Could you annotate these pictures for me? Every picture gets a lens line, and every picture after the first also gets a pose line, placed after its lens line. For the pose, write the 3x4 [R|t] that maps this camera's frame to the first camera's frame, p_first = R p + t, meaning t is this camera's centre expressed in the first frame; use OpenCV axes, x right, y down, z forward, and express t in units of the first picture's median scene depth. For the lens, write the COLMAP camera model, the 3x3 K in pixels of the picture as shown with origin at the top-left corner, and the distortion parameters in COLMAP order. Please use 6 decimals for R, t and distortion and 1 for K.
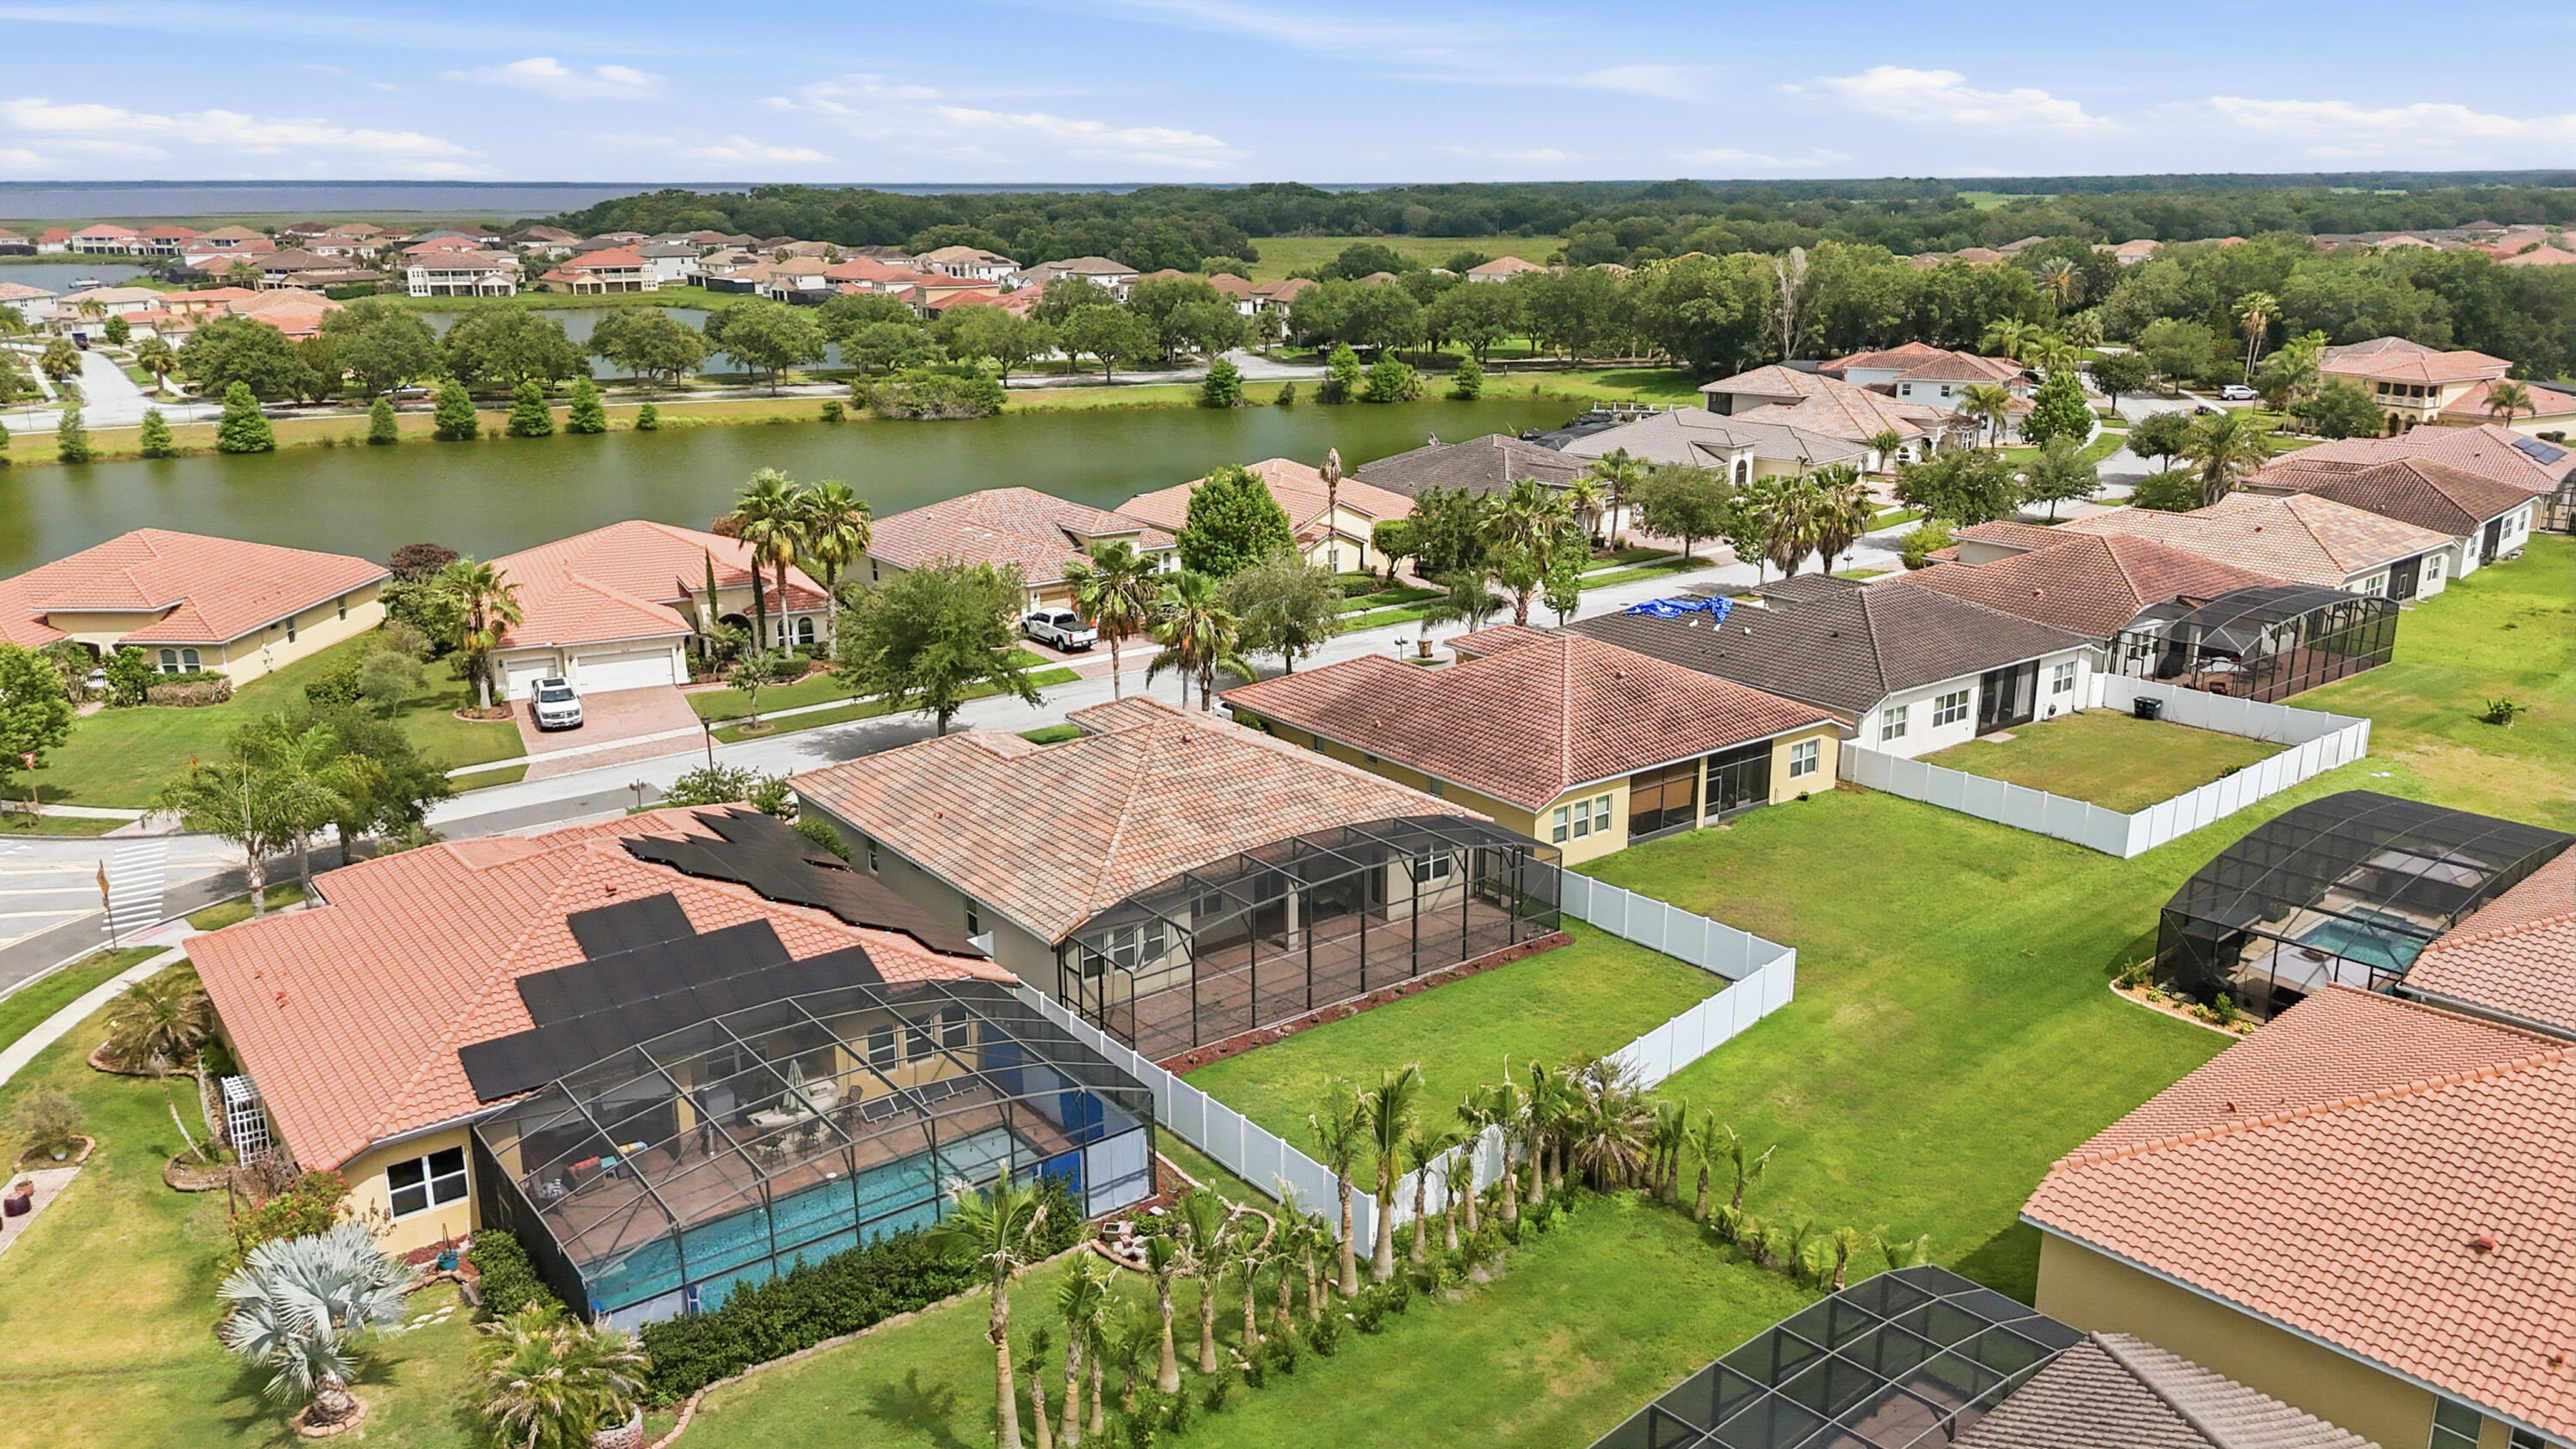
lens RADIAL K [[1895.4, 0, 1304.6], [0, 1895.4, 725.2], [0, 0, 1]] dist [0.071187, -0.069180]
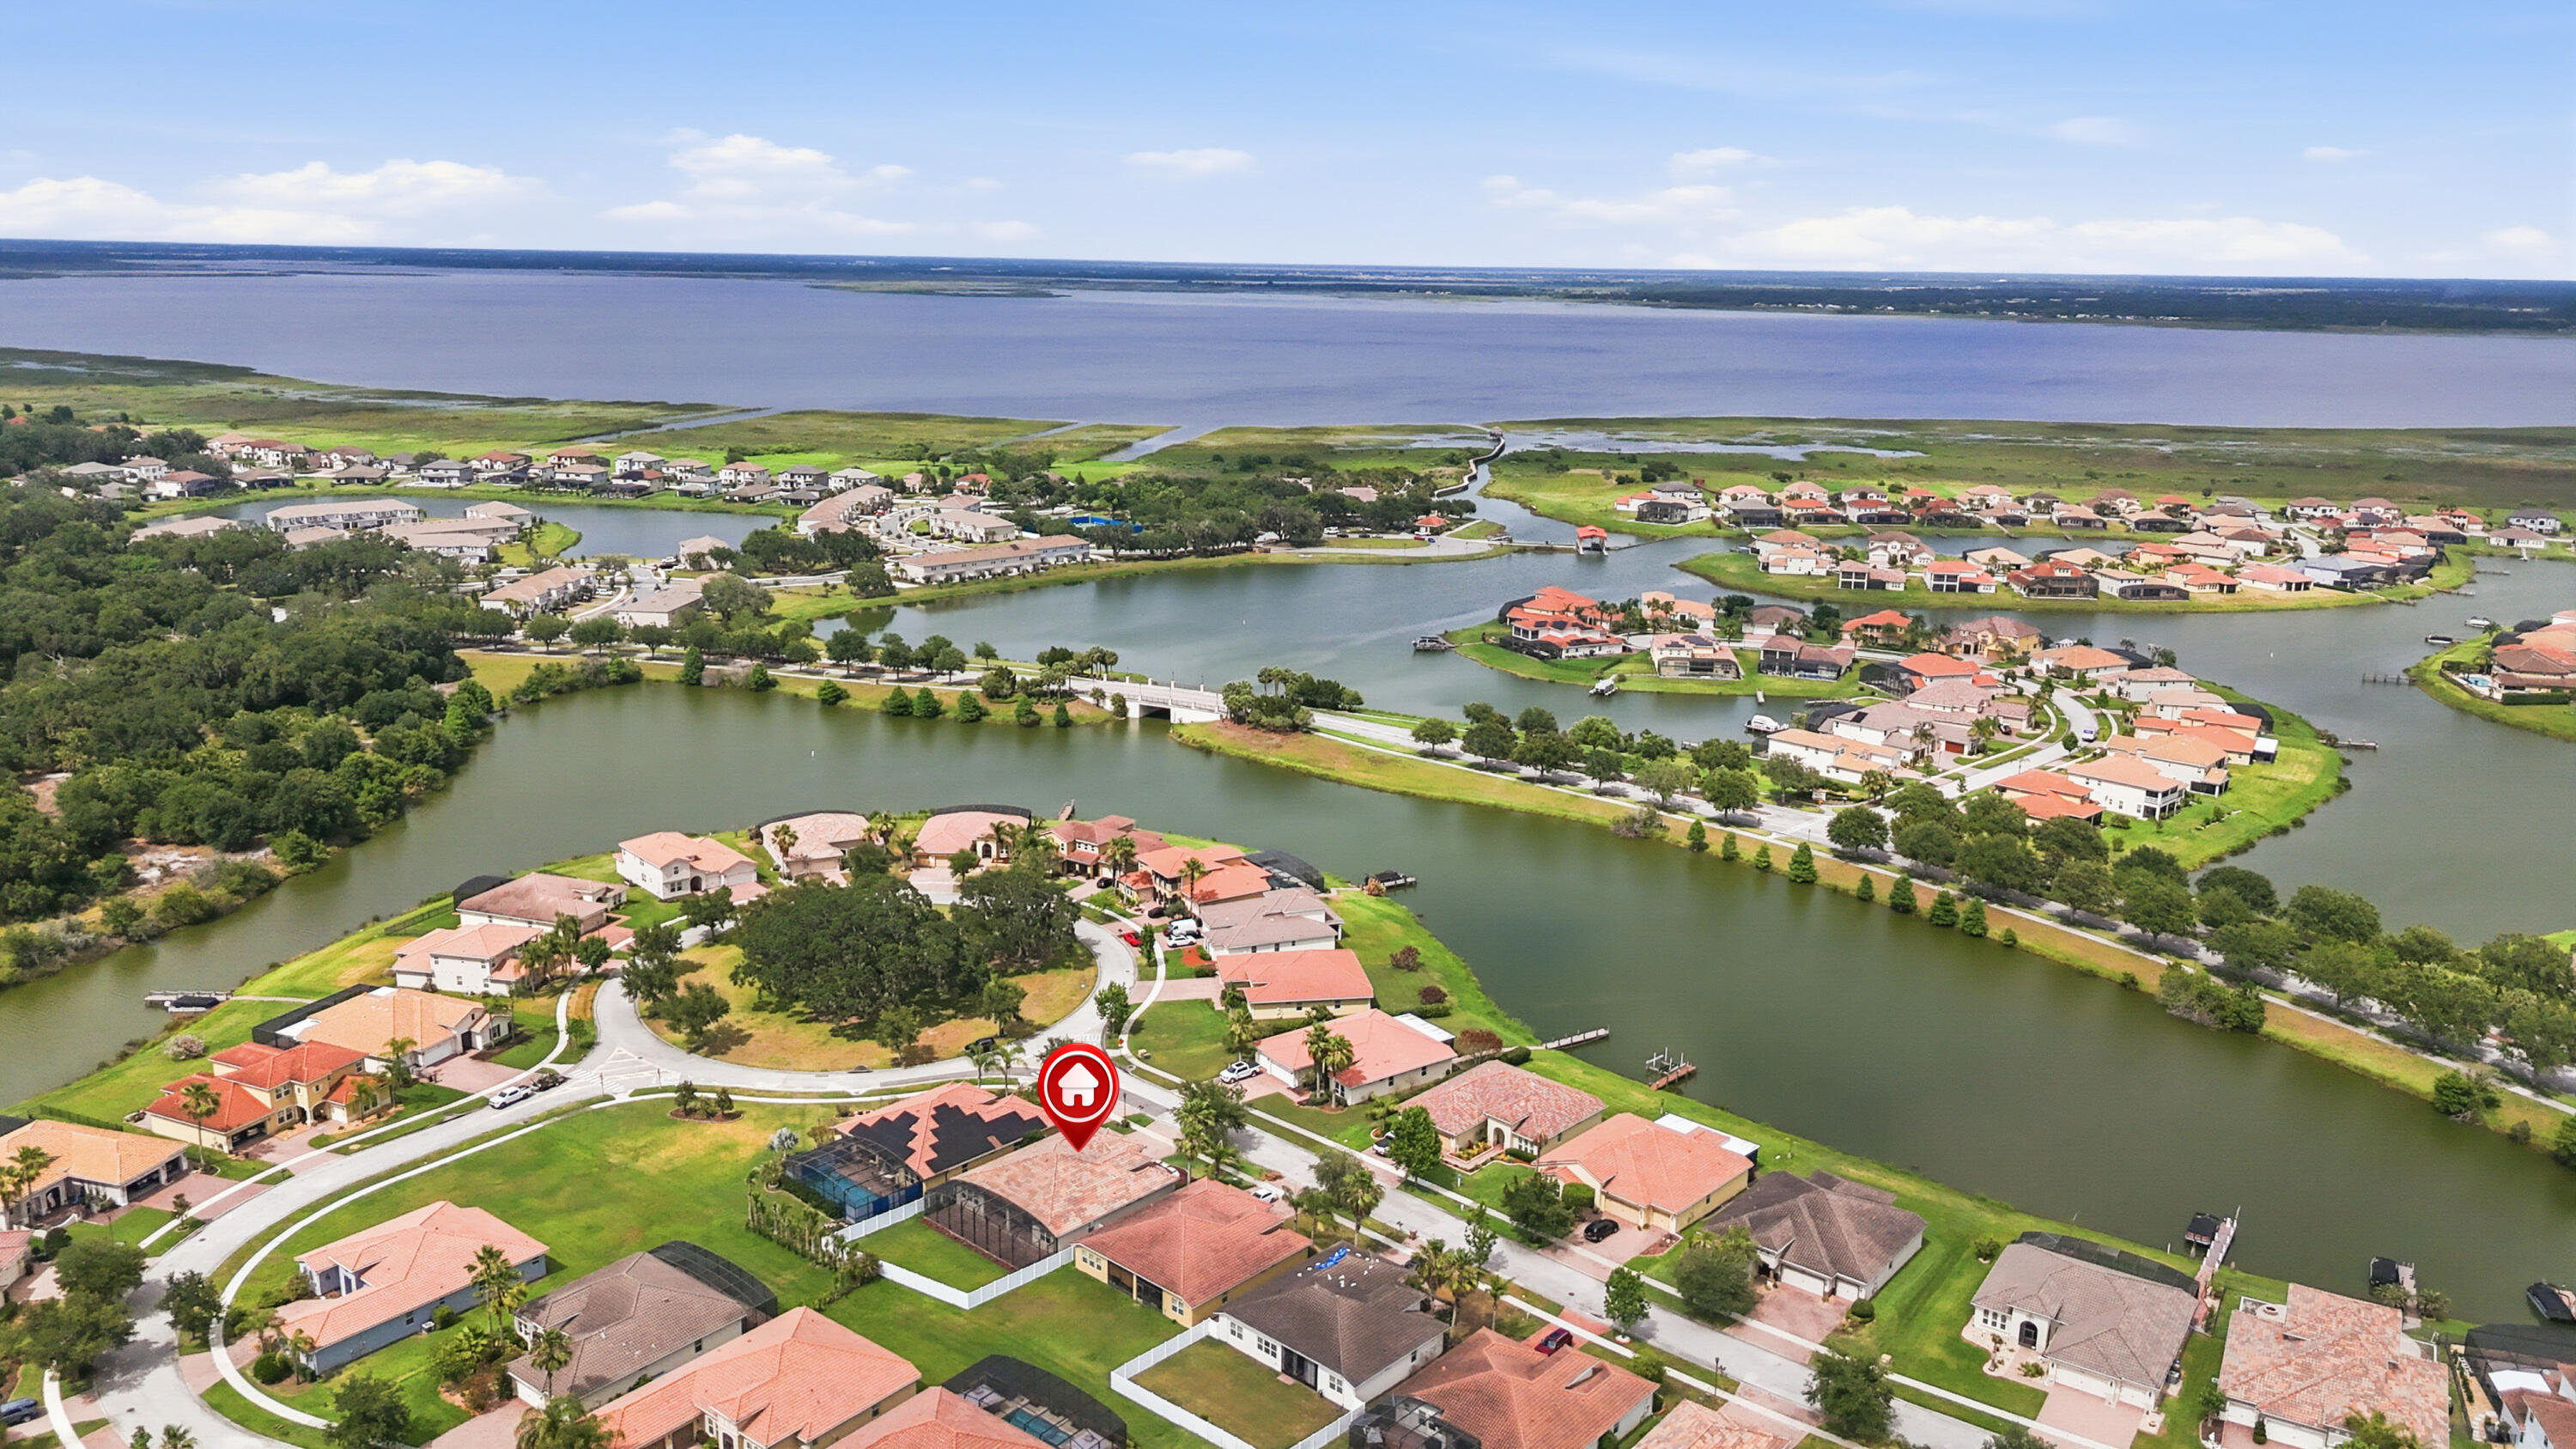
lens RADIAL K [[1895.4, 0, 1297.5], [0, 1895.4, 734.4], [0, 0, 1]] dist [0.071187, -0.069180]
pose [[0.180311, 0.244812, -0.952657, 0.927002], [-0.287362, 0.939388, 0.187012, -0.444569], [0.940697, 0.240037, 0.239732, 0.149106]]
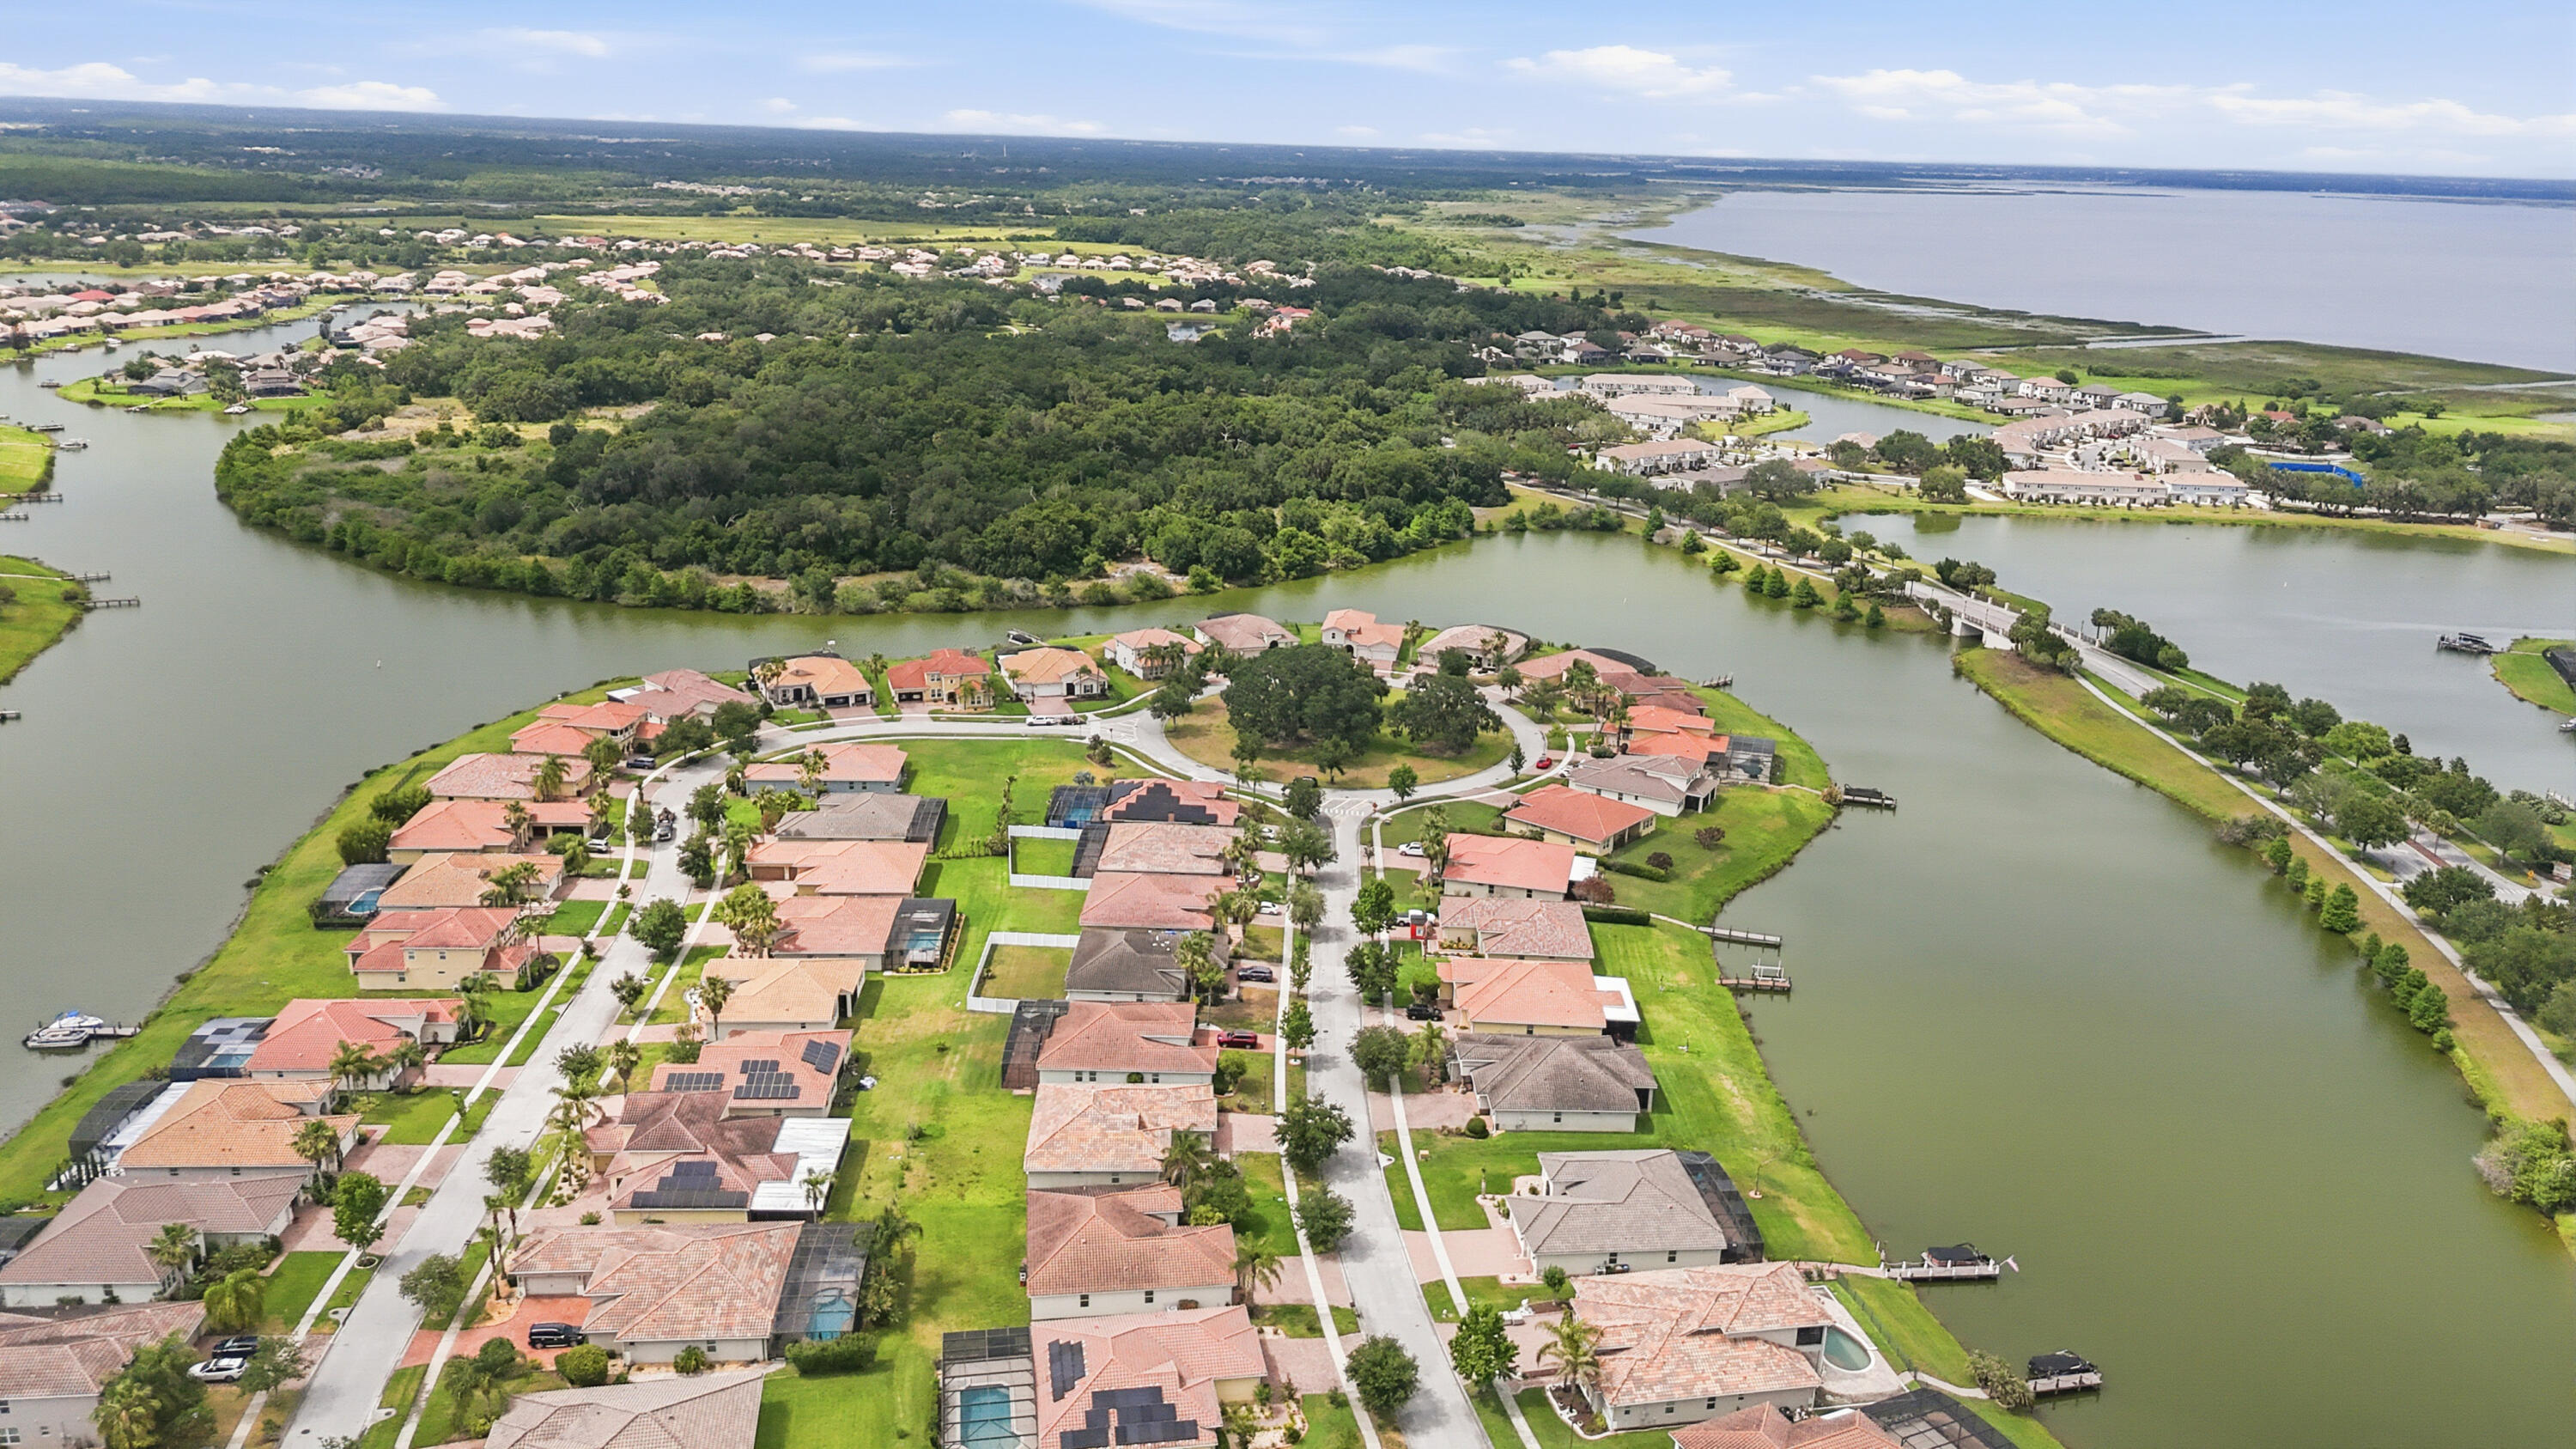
lens RADIAL K [[1895.4, 0, 1299.7], [0, 1895.4, 702.7], [0, 0, 1]] dist [0.071187, -0.069180]
pose [[-0.620800, 0.208316, -0.755786, 0.932288], [-0.243288, 0.865263, 0.438327, -0.705808], [0.745264, 0.455987, -0.486474, 1.032612]]
